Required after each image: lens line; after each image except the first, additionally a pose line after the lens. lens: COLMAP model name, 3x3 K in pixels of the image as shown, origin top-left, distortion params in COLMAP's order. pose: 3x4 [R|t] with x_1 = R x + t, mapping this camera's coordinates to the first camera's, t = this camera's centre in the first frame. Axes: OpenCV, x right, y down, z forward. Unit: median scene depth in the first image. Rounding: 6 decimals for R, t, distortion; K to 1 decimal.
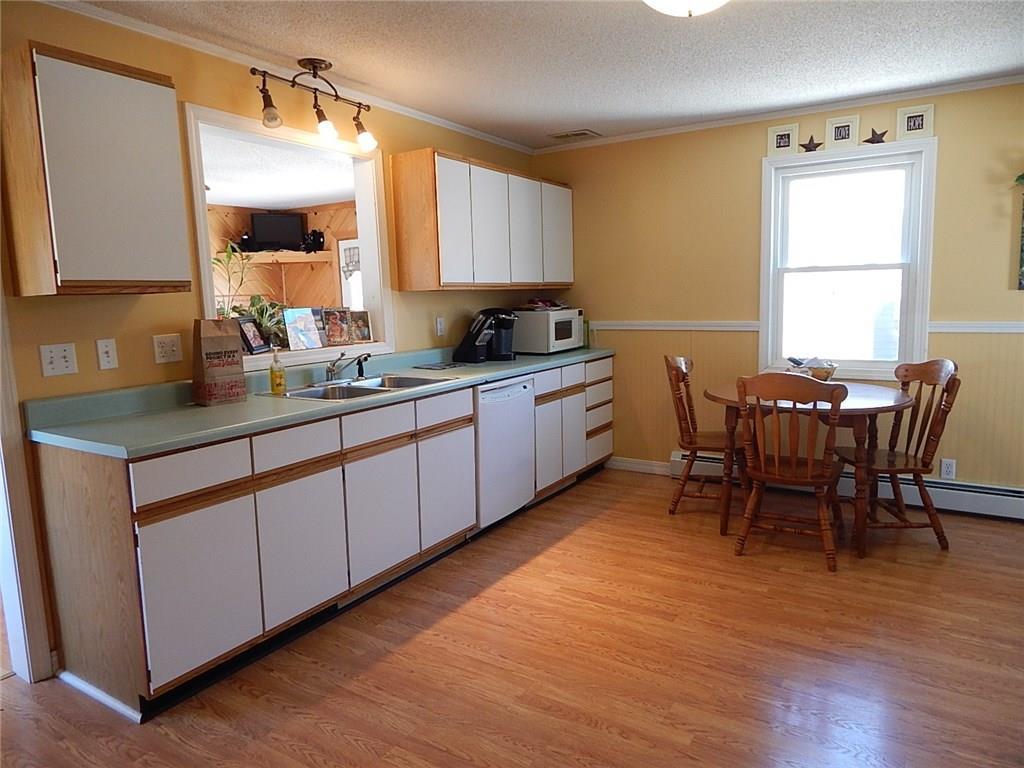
lens RADIAL K [[670.5, 0, 510.9], [0, 670.5, 381.7], [0, 0, 1]] dist [0.000033, -0.002743]
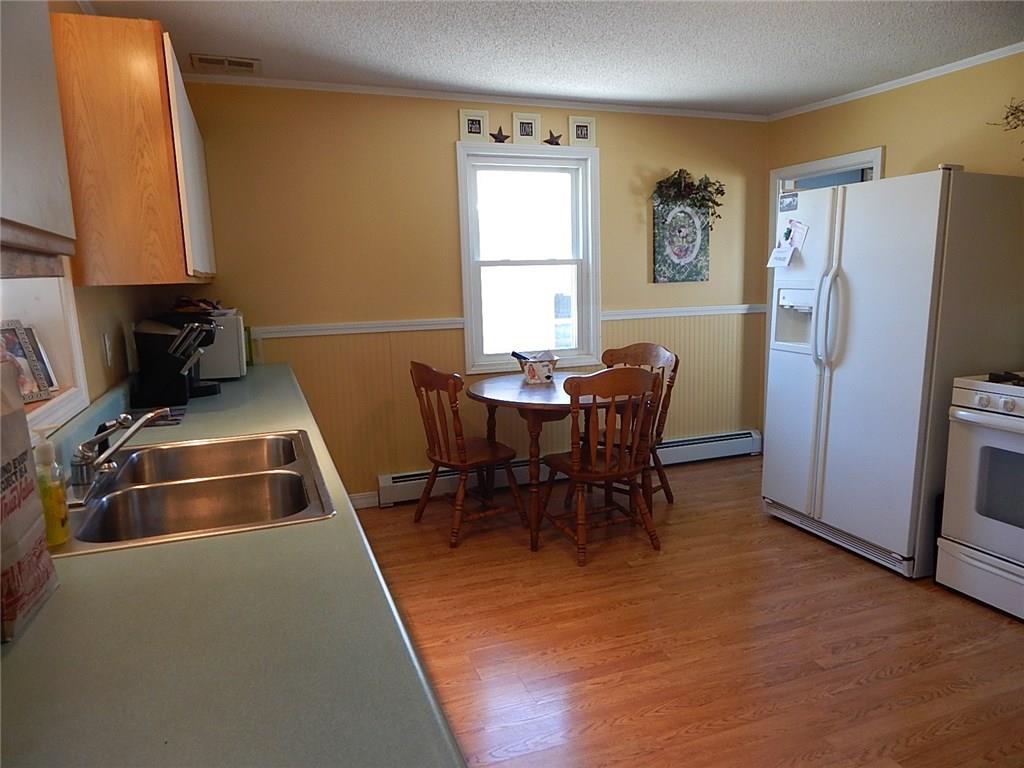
lens RADIAL K [[670.5, 0, 510.9], [0, 670.5, 381.7], [0, 0, 1]] dist [0.000033, -0.002743]
pose [[0.605427, -0.115807, 0.787431, -0.413960], [0.112314, 0.991888, 0.059523, -0.061237], [-0.787937, 0.052403, 0.613523, 0.467887]]
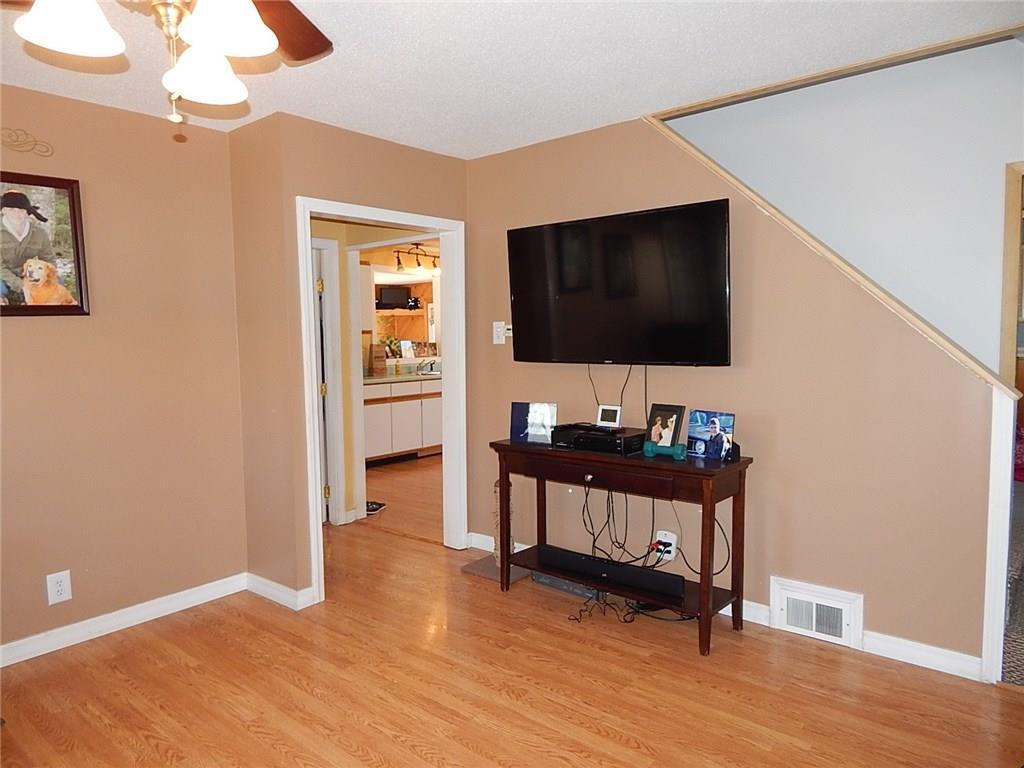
lens RADIAL K [[670.5, 0, 510.9], [0, 670.5, 381.7], [0, 0, 1]] dist [0.000033, -0.002743]
pose [[0.990590, 0.023488, -0.134835, 0.355132], [-0.031239, 0.997961, -0.055660, 0.148840], [0.133253, 0.059349, 0.989303, -1.233073]]
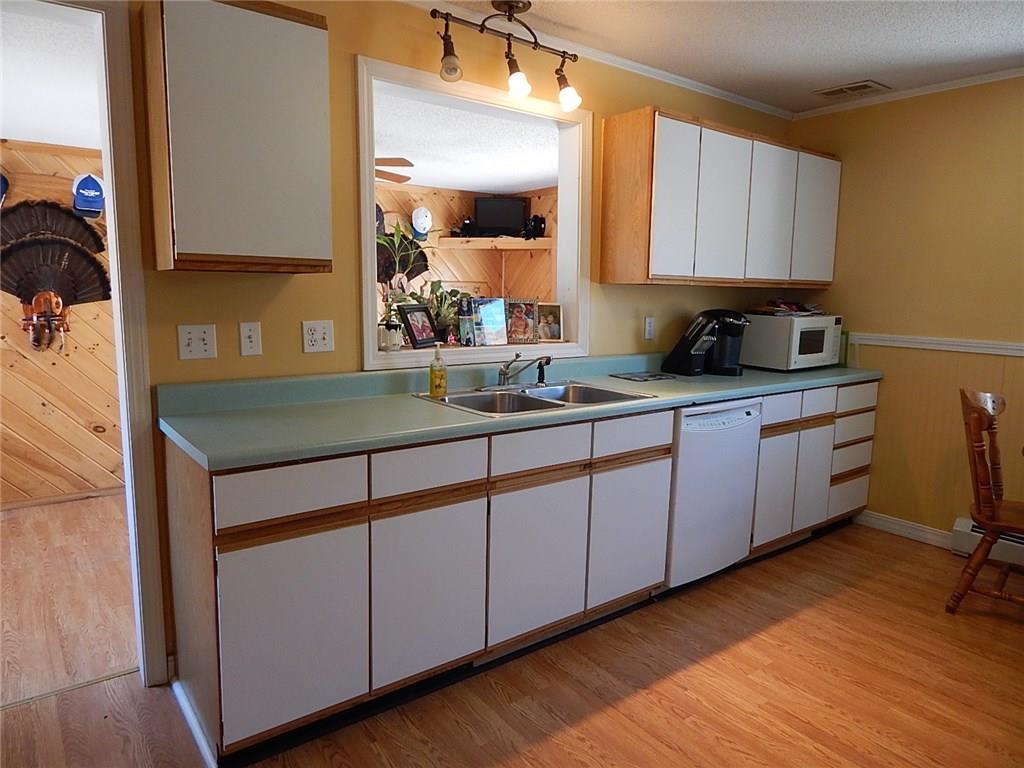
lens RADIAL K [[673.2, 0, 515.5], [0, 673.2, 381.1], [0, 0, 1]] dist [0.001404, -0.003254]
pose [[0.938181, 0.088984, -0.334513, 0.028119], [-0.086286, 0.996006, 0.022949, -0.026278], [0.335219, 0.007334, 0.942112, 0.195319]]
